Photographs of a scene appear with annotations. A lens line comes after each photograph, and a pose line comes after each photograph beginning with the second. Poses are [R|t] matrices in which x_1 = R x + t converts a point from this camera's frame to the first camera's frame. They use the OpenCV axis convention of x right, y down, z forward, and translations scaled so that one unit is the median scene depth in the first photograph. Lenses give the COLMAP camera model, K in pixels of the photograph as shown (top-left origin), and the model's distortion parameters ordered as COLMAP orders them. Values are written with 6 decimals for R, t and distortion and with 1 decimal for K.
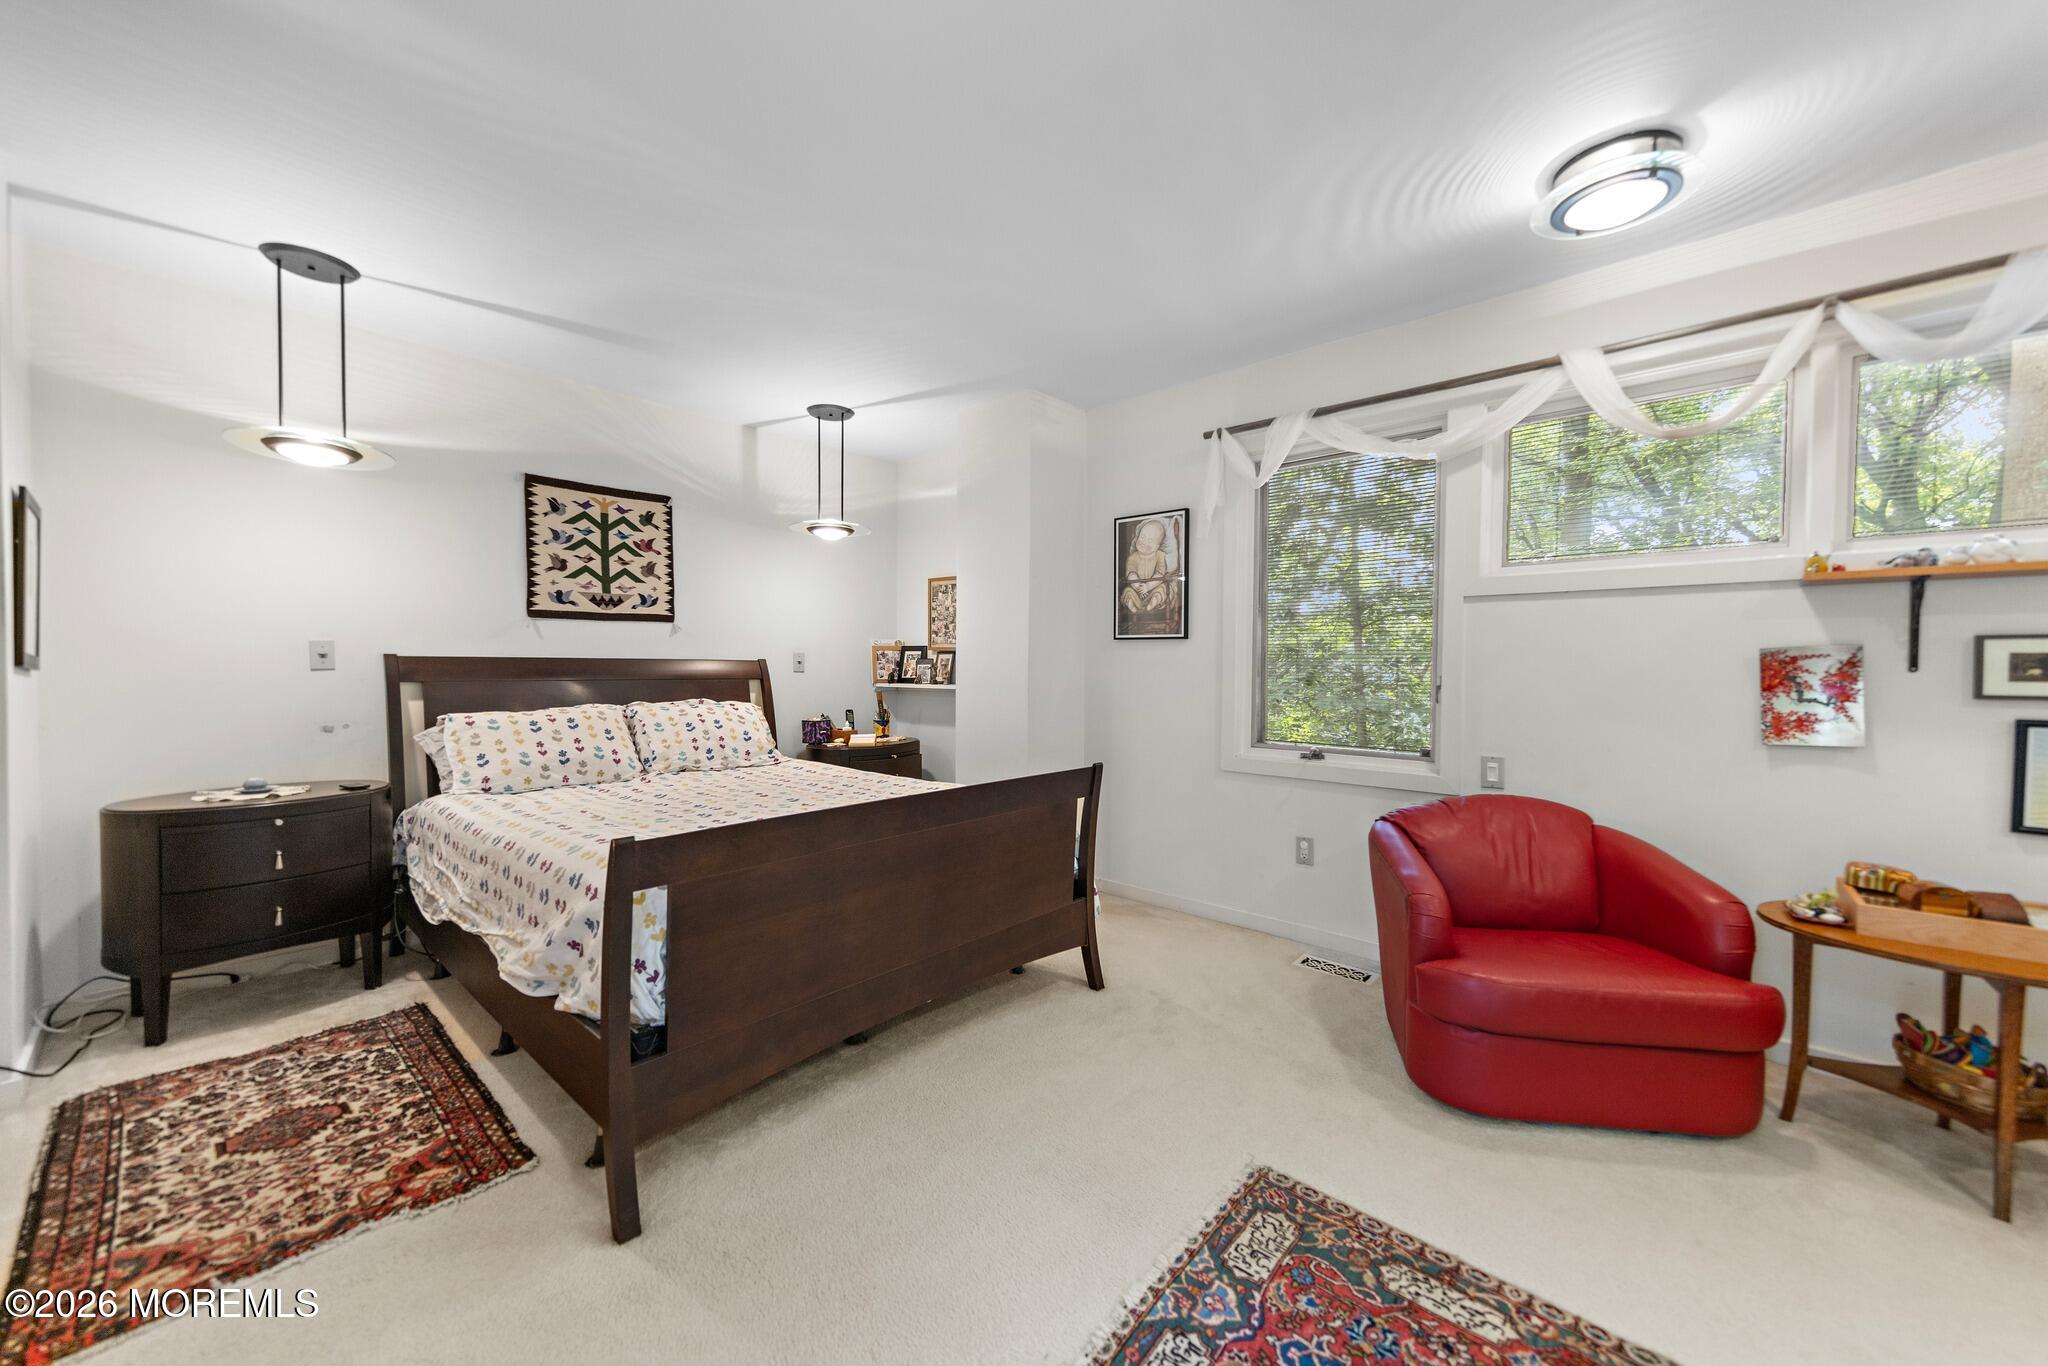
lens RADIAL K [[765.4, 0, 1071.7], [0, 765.4, 679.3], [0, 0, 1]] dist [0.007752, -0.000035]
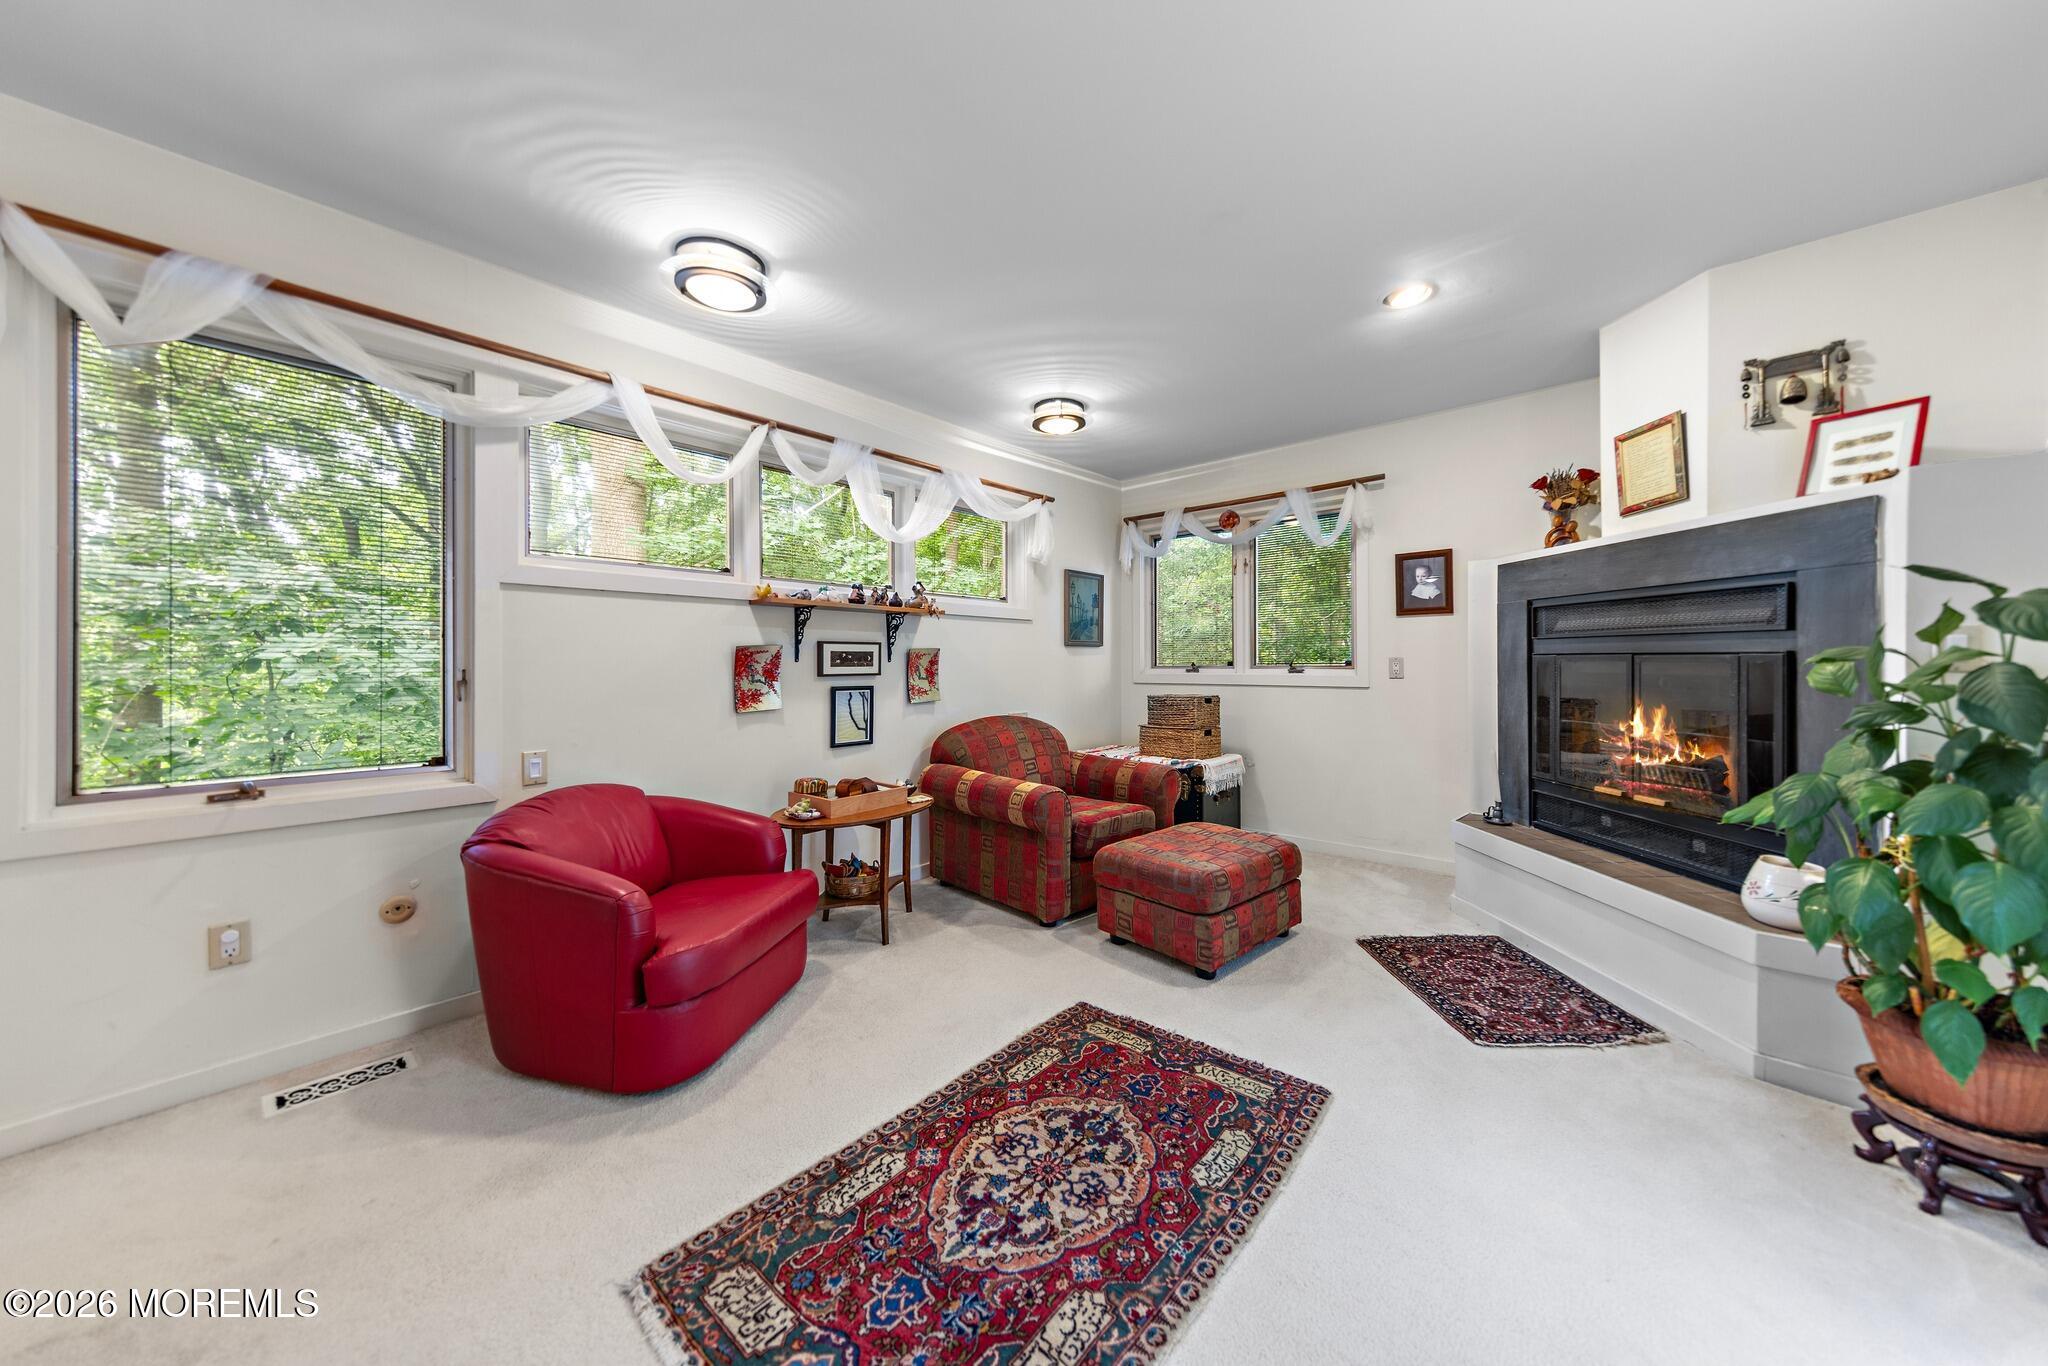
lens RADIAL K [[689.0, 0, 1021.2], [0, 689.0, 657.7], [0, 0, 1]] dist [-0.006452, -0.000095]
pose [[0.017508, 0.010754, 0.999789, -0.388370], [0.027332, 0.999563, -0.011230, 0.011385], [-0.999473, 0.027523, 0.017207, 0.479925]]
